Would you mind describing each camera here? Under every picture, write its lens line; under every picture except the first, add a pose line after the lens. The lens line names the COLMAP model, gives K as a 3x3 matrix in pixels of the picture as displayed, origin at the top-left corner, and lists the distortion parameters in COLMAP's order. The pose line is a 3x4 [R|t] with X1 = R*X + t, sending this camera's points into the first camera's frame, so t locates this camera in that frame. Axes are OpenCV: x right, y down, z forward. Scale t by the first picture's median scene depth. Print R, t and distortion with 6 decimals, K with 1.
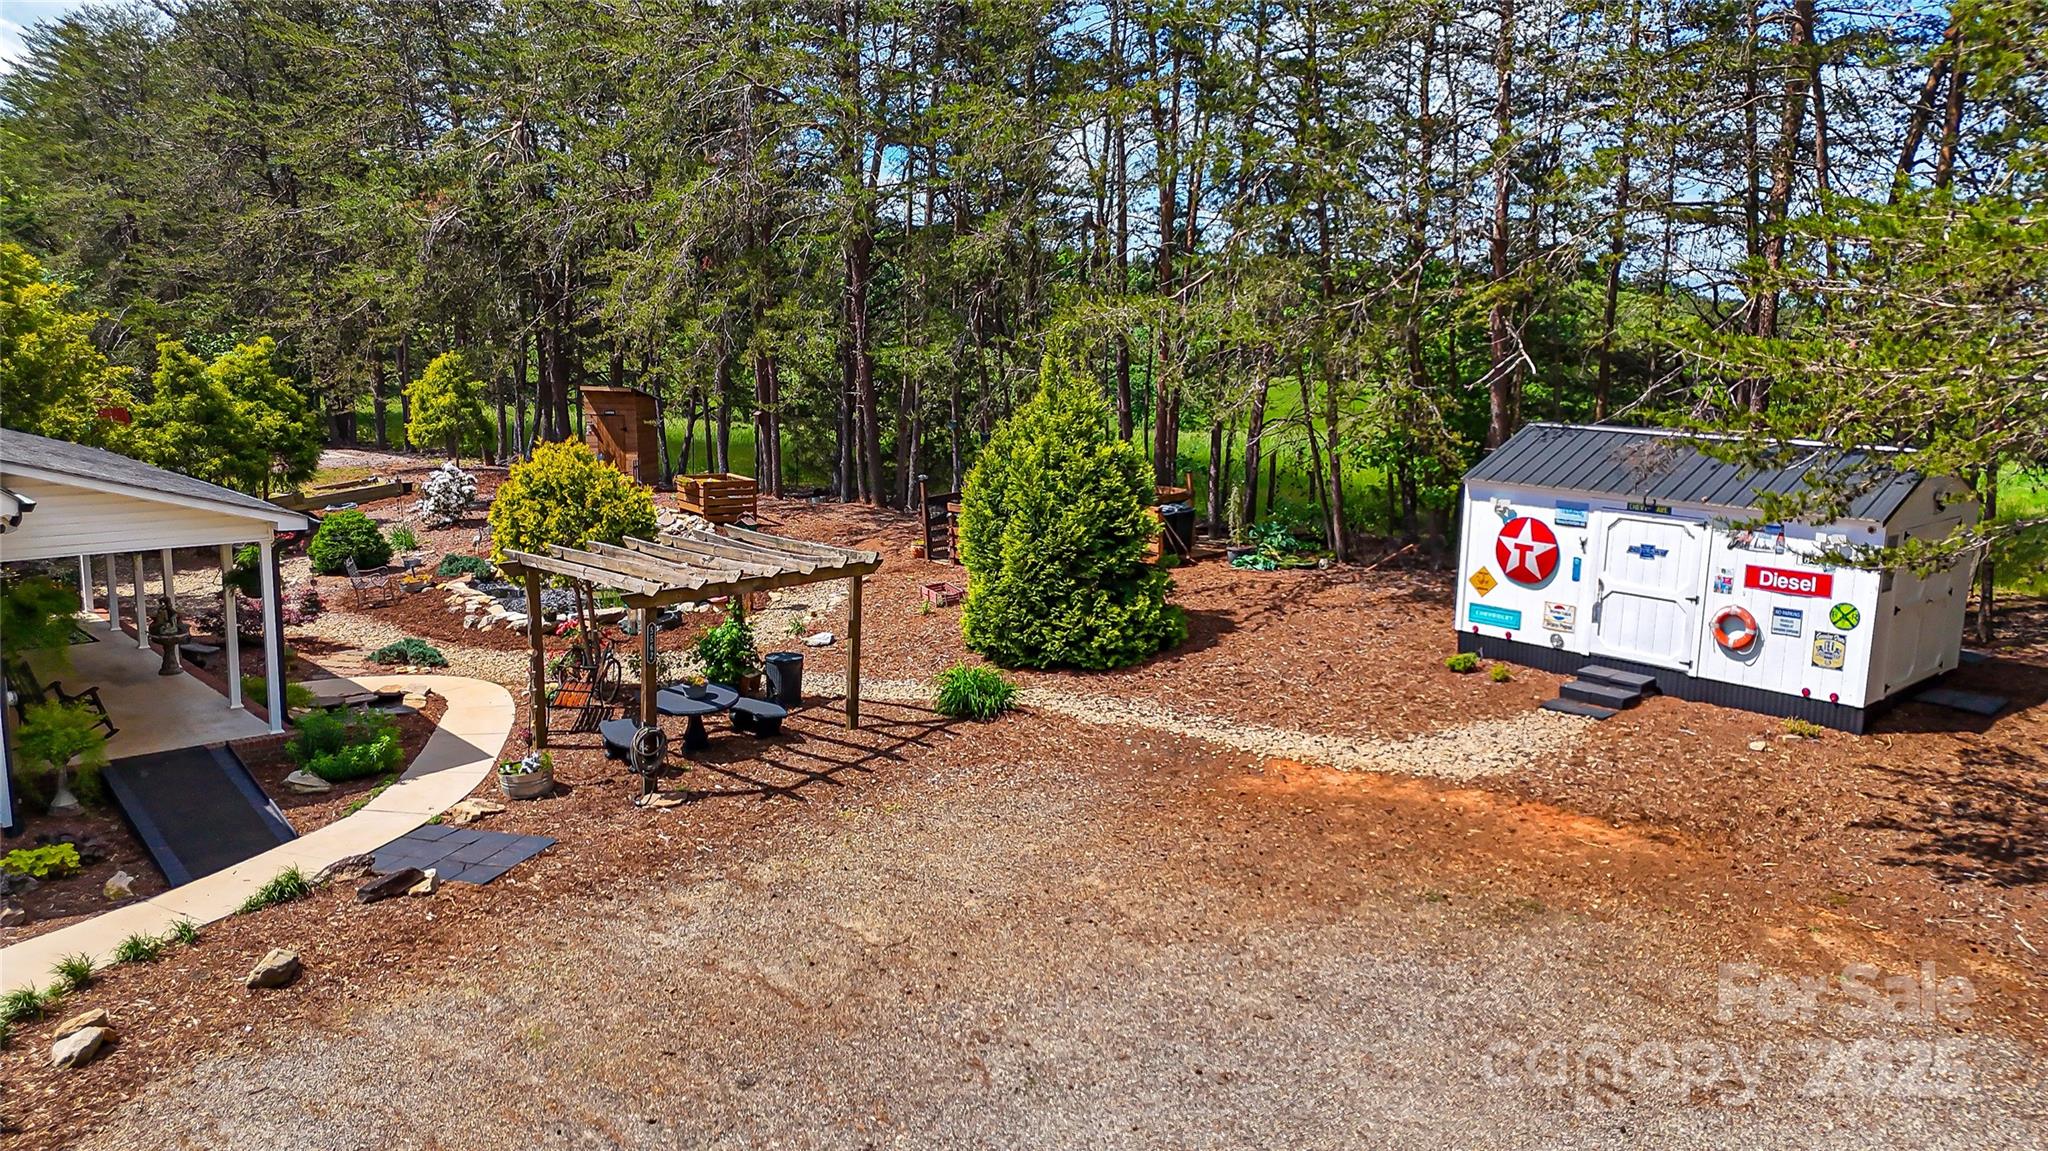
lens RADIAL K [[1428.7, 0, 1003.0], [0, 1428.7, 572.3], [0, 0, 1]] dist [0.055394, -0.010927]
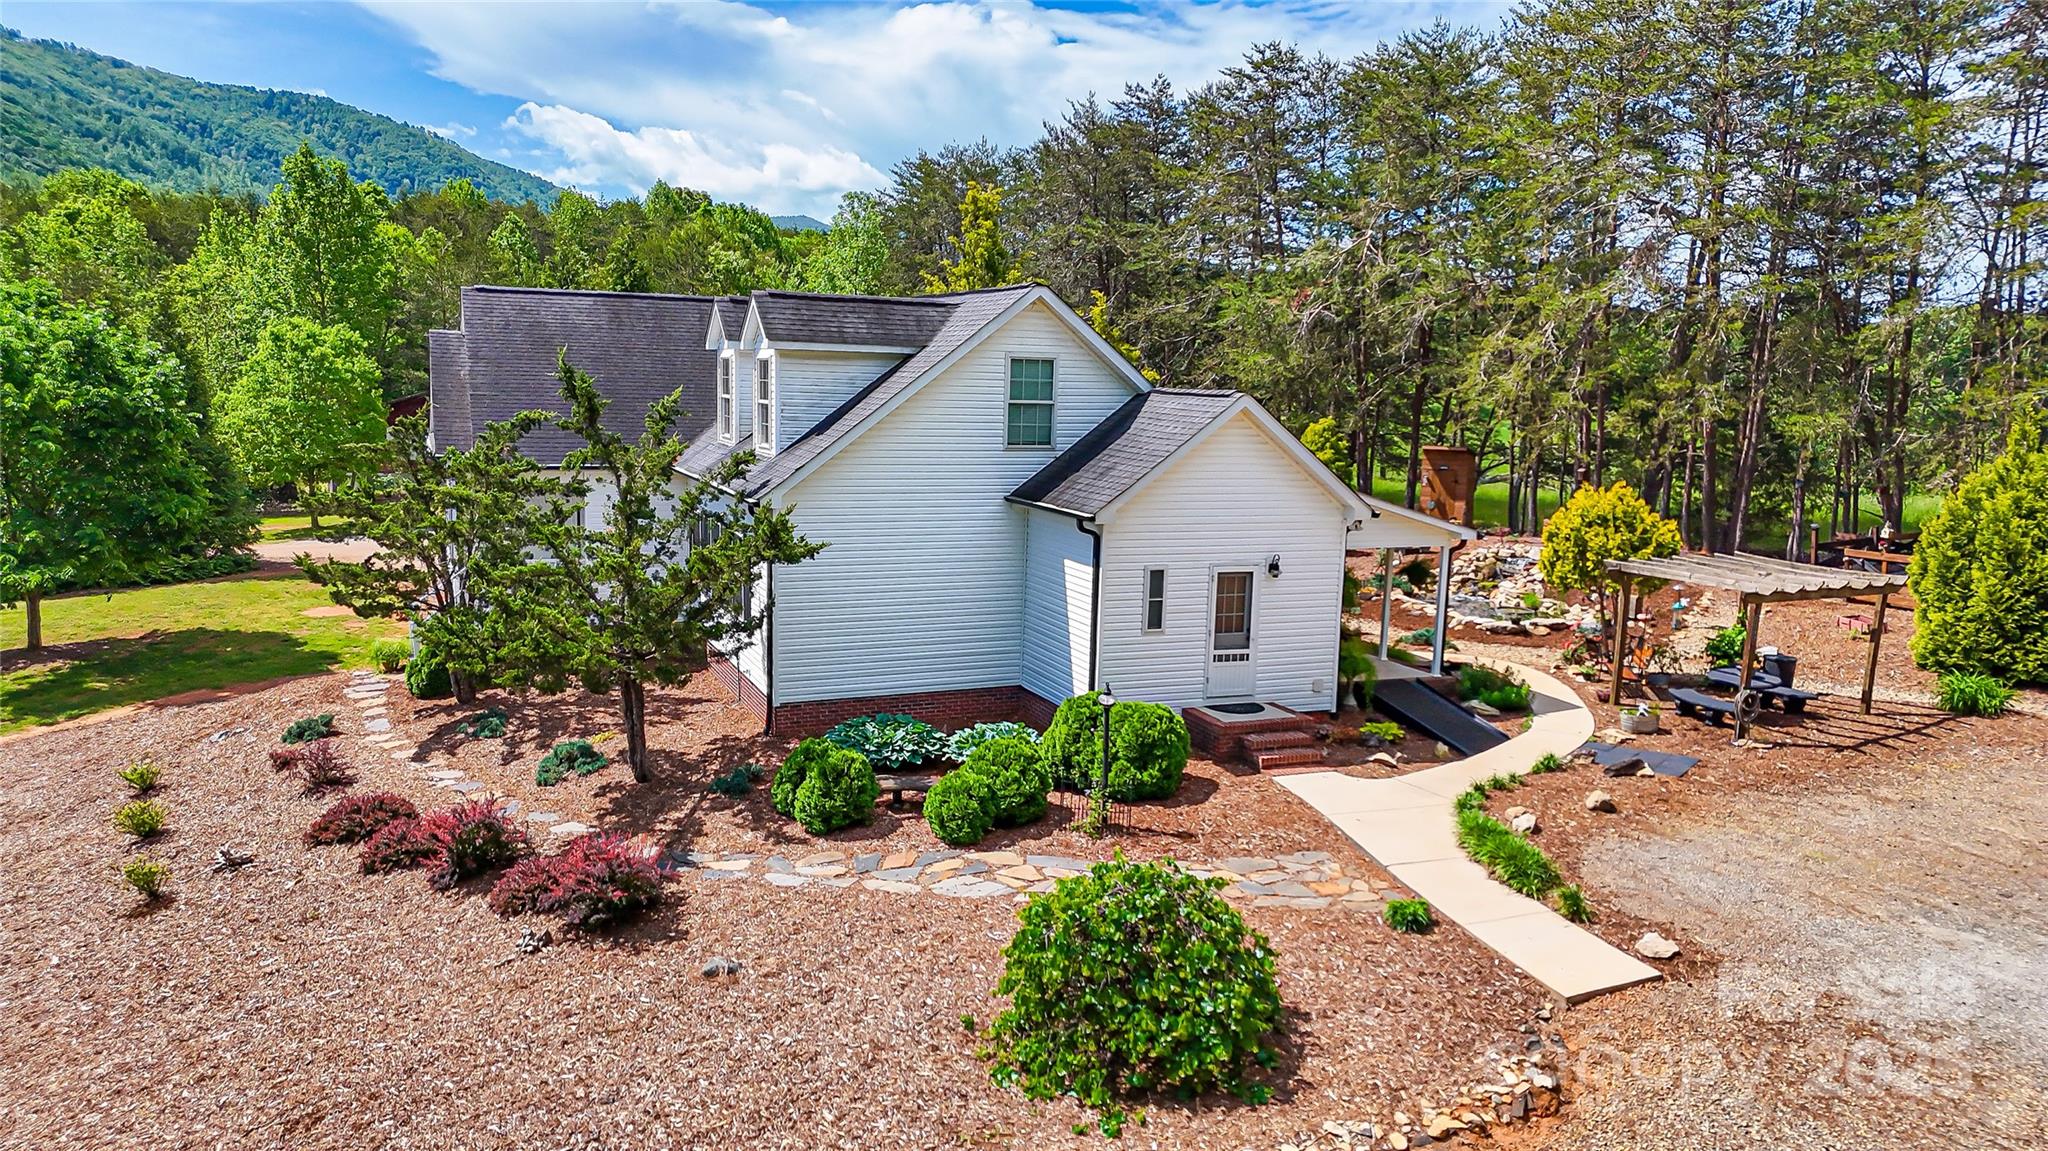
lens RADIAL K [[1428.7, 0, 1018.5], [0, 1428.7, 571.8], [0, 0, 1]] dist [0.055394, -0.010927]
pose [[0.934386, 0.047415, -0.353094, -0.322256], [-0.062437, 0.997559, -0.031270, 0.063127], [0.350749, 0.051264, 0.935065, -0.436856]]
